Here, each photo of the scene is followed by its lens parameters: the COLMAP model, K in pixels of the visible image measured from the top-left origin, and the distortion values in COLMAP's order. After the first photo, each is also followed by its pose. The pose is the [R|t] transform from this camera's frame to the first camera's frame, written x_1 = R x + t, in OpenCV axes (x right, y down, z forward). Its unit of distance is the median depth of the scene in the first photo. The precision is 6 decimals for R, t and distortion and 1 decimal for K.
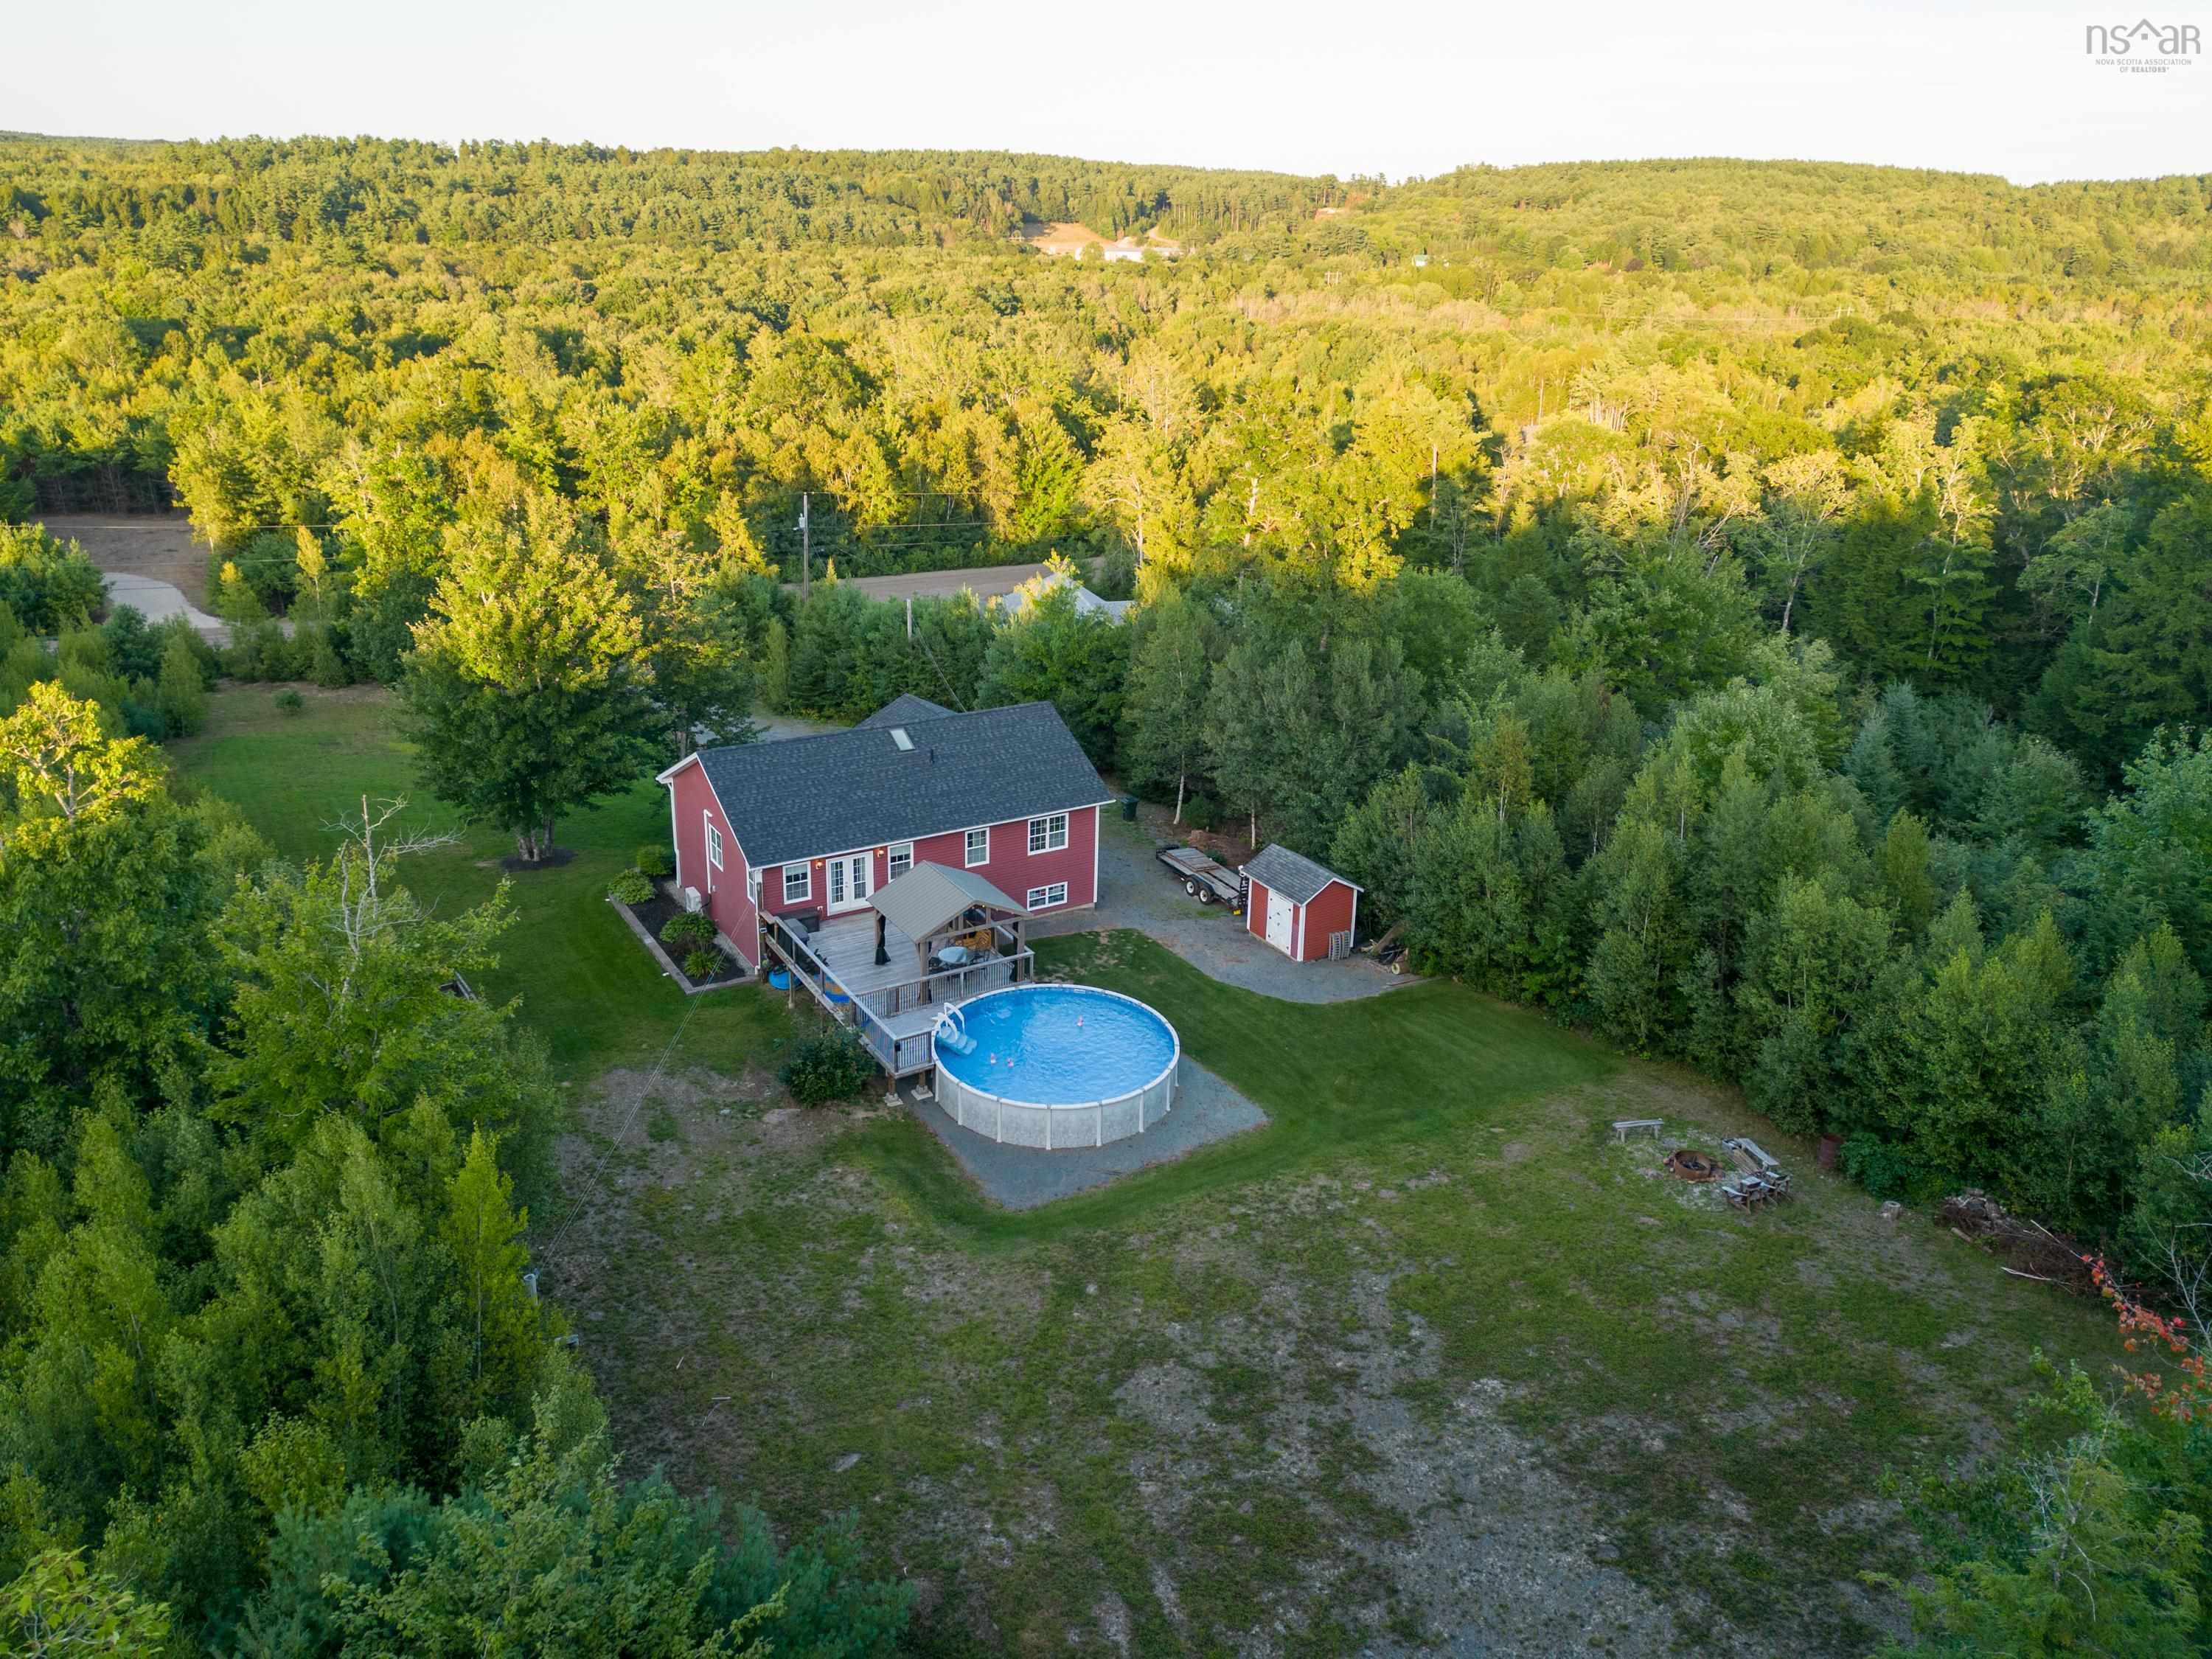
lens RADIAL K [[1612.7, 0, 1093.3], [0, 1612.7, 789.5], [0, 0, 1]] dist [0.093651, -0.121572]
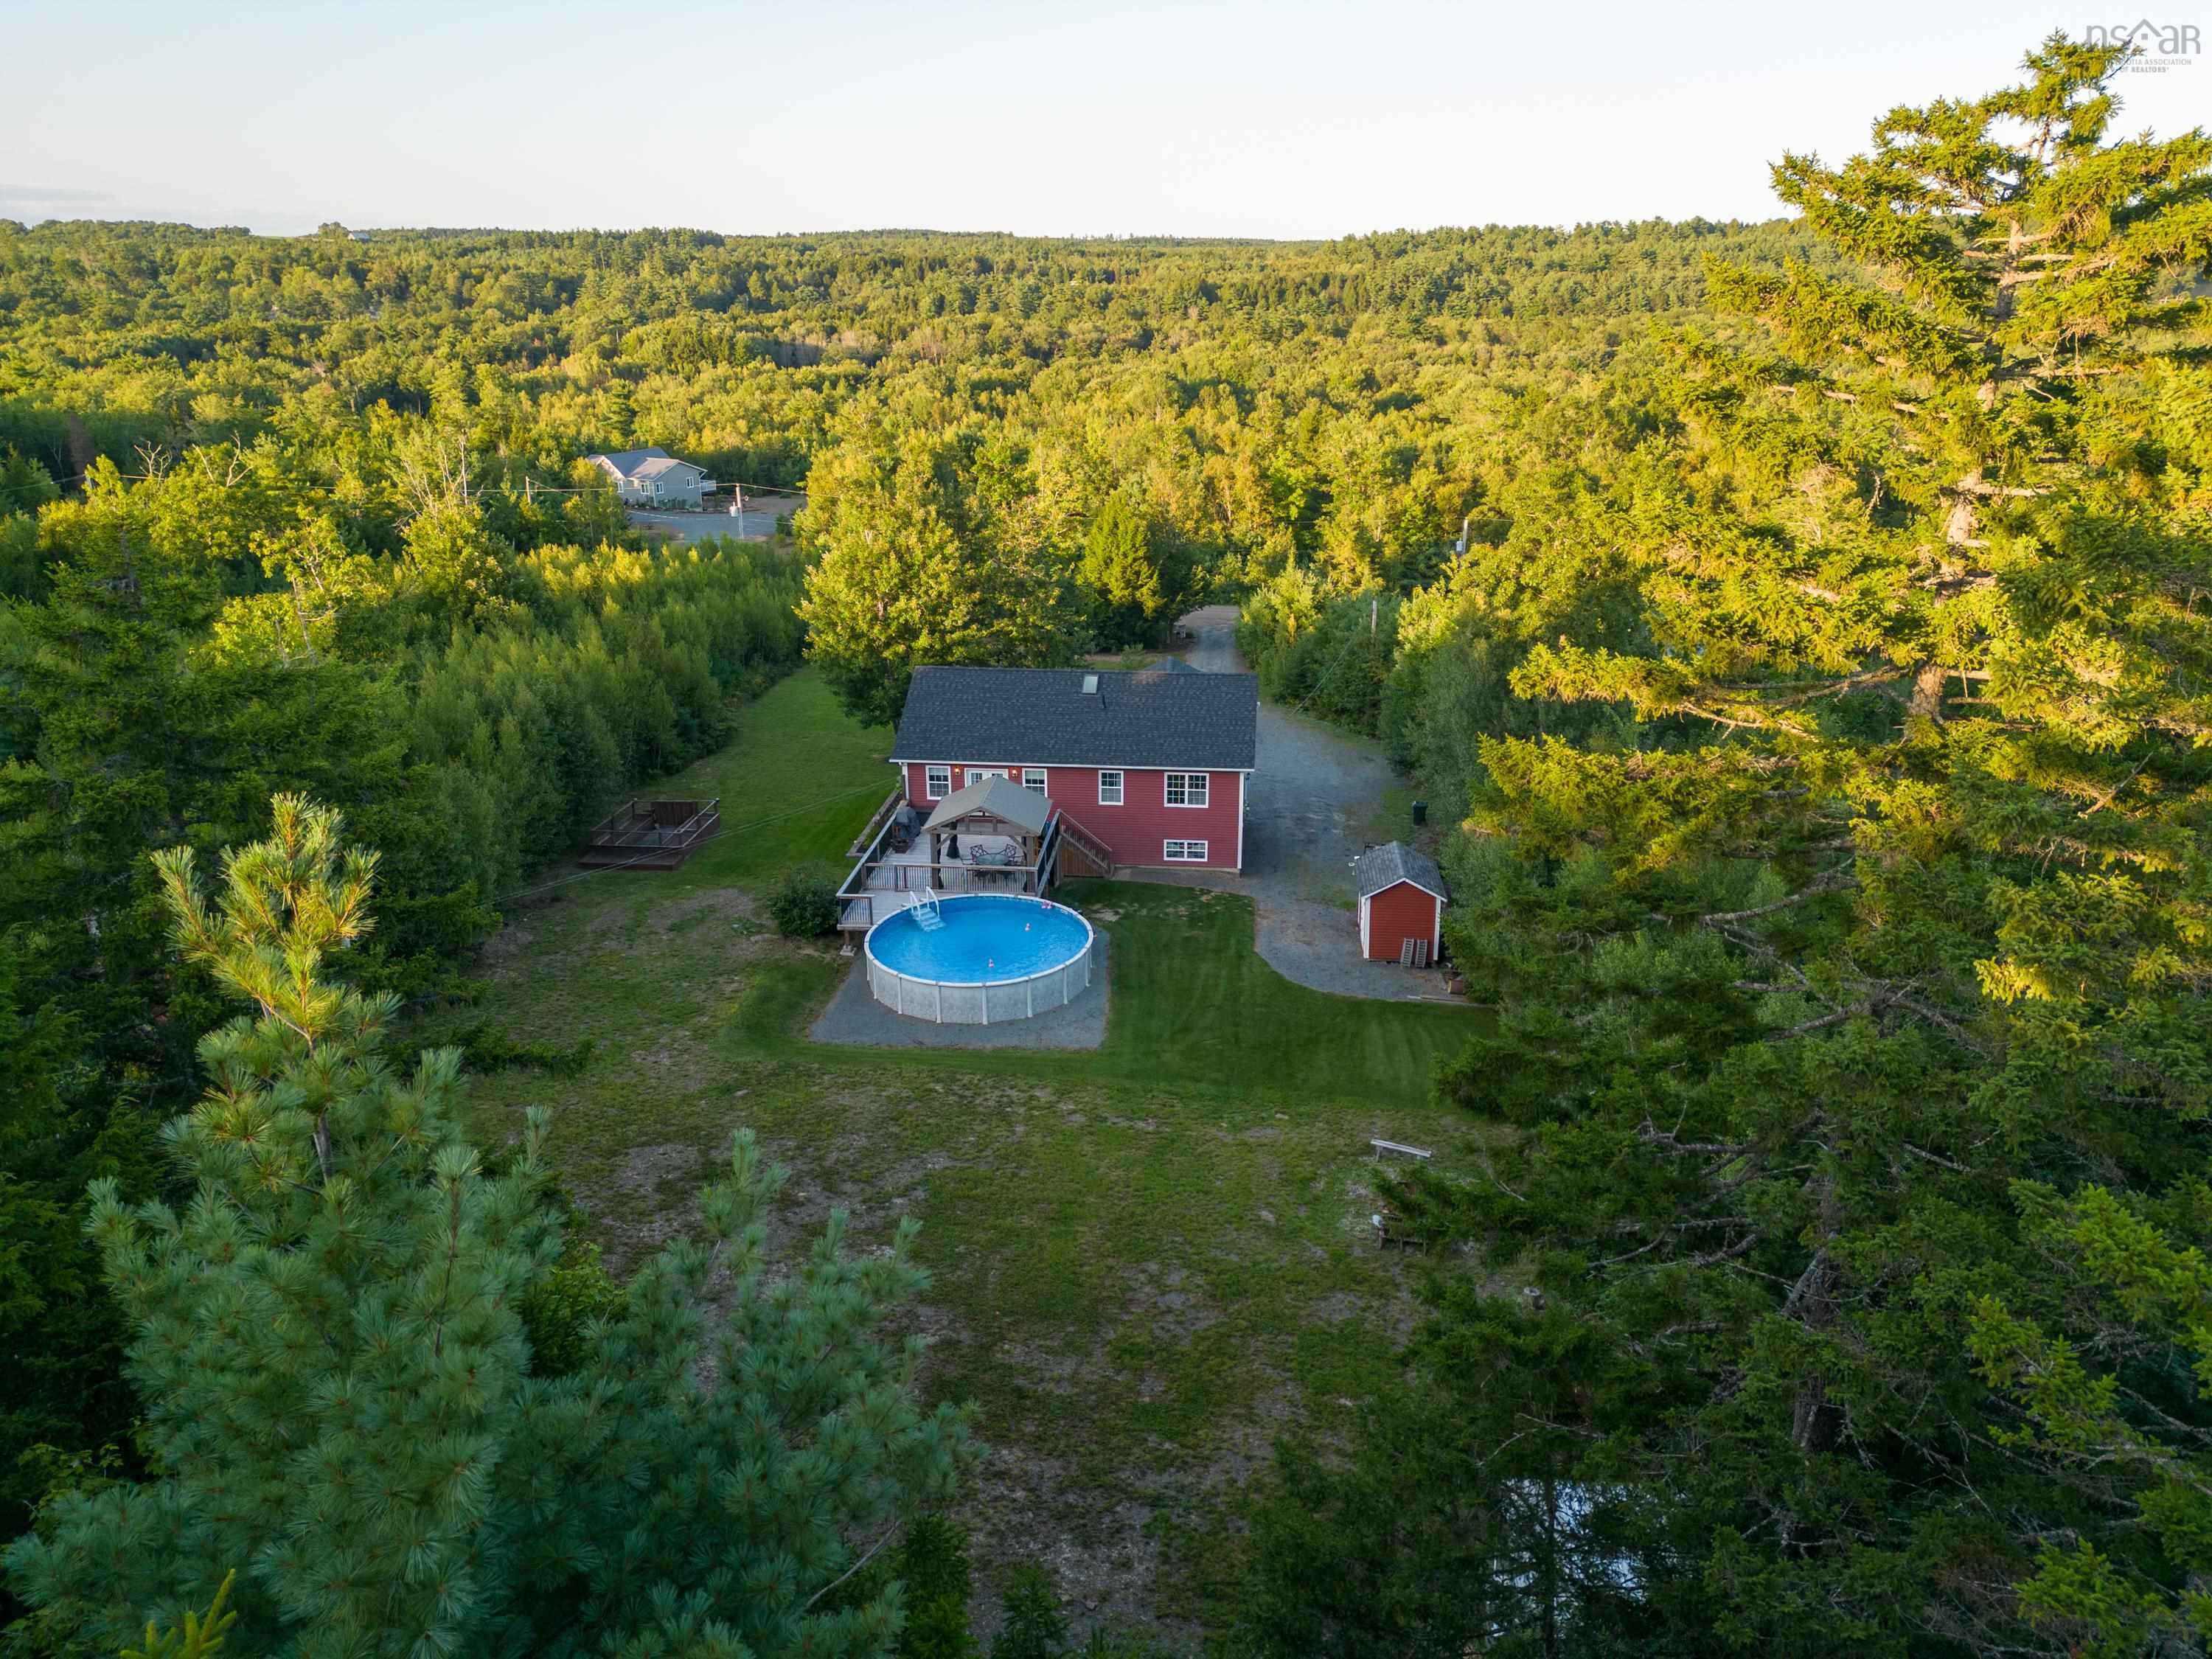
lens RADIAL K [[1554.5, 0, 1106.0], [0, 1554.5, 829.5], [0, 0, 1]] dist [0.065037, -0.054070]
pose [[0.801362, 0.175121, -0.571971, 0.520134], [-0.180938, 0.982358, 0.047265, 0.014512], [0.570157, 0.065615, 0.818911, 0.140550]]
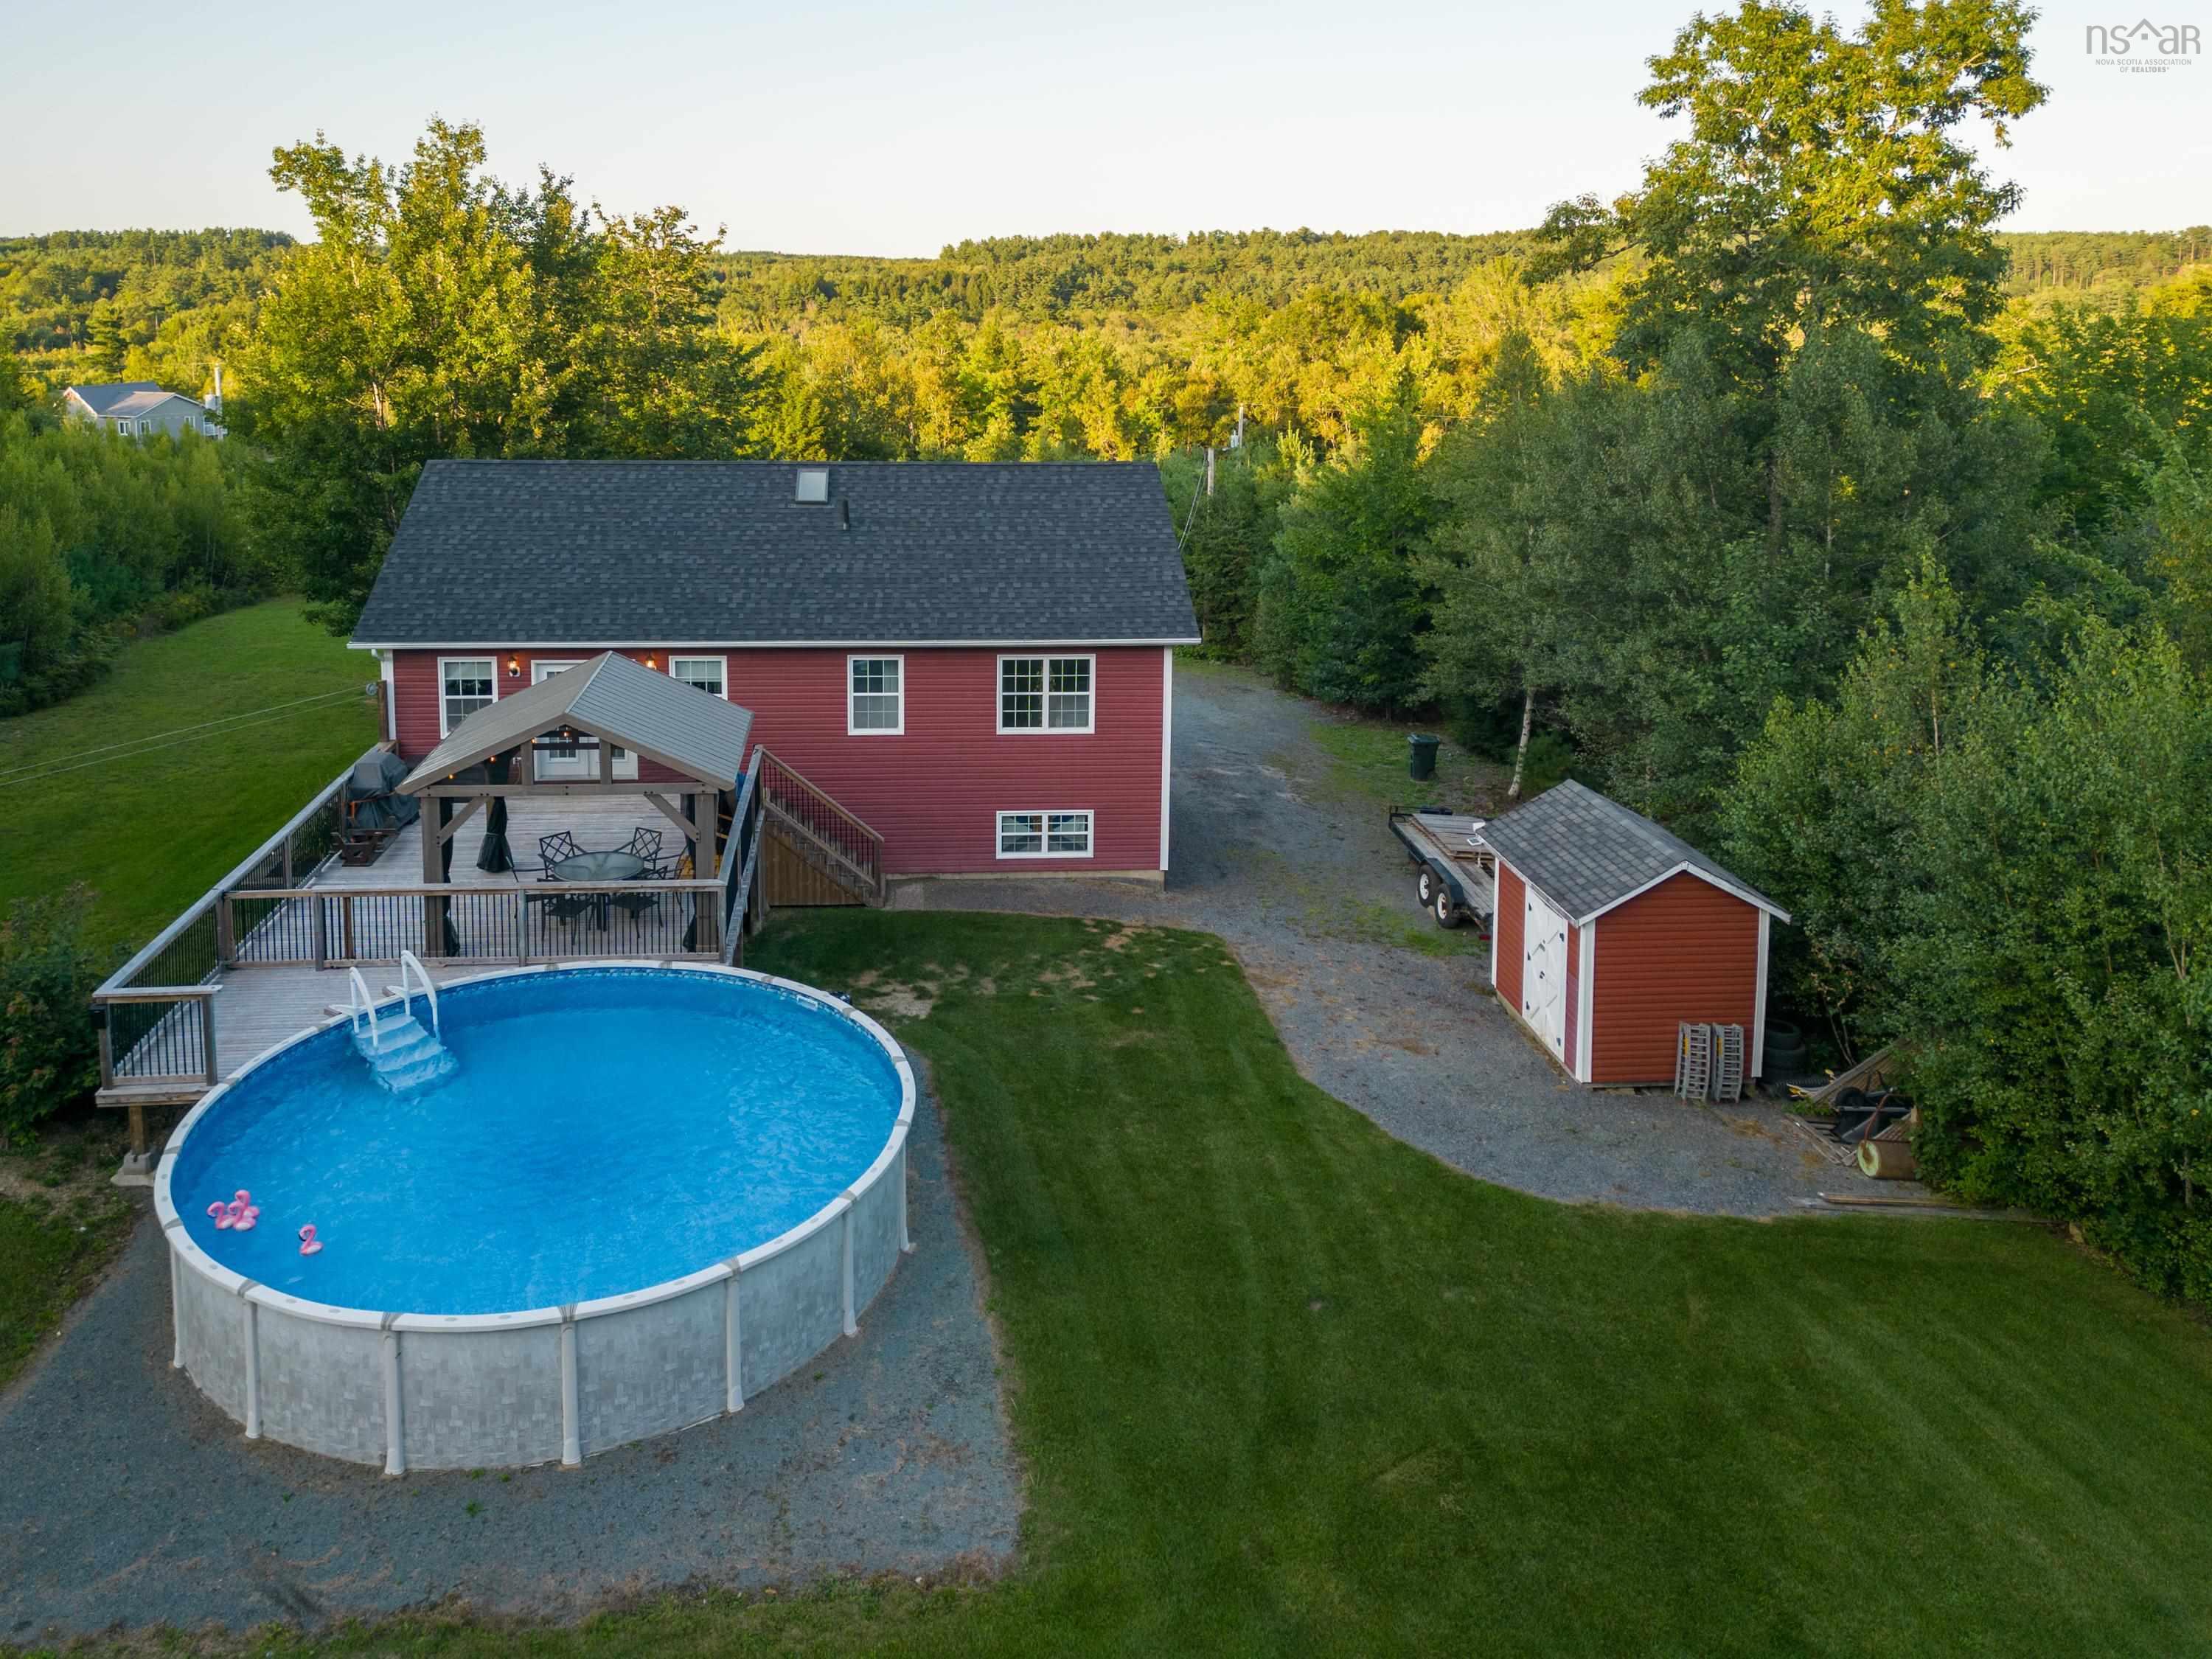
lens RADIAL K [[1653.9, 0, 952.1], [0, 1653.9, 570.0], [0, 0, 1]] dist [0.066342, -0.067473]
pose [[0.877470, 0.057307, -0.476195, 0.176076], [-0.143878, 0.978563, -0.147357, 0.067501], [0.457542, 0.197815, 0.866905, 0.569594]]
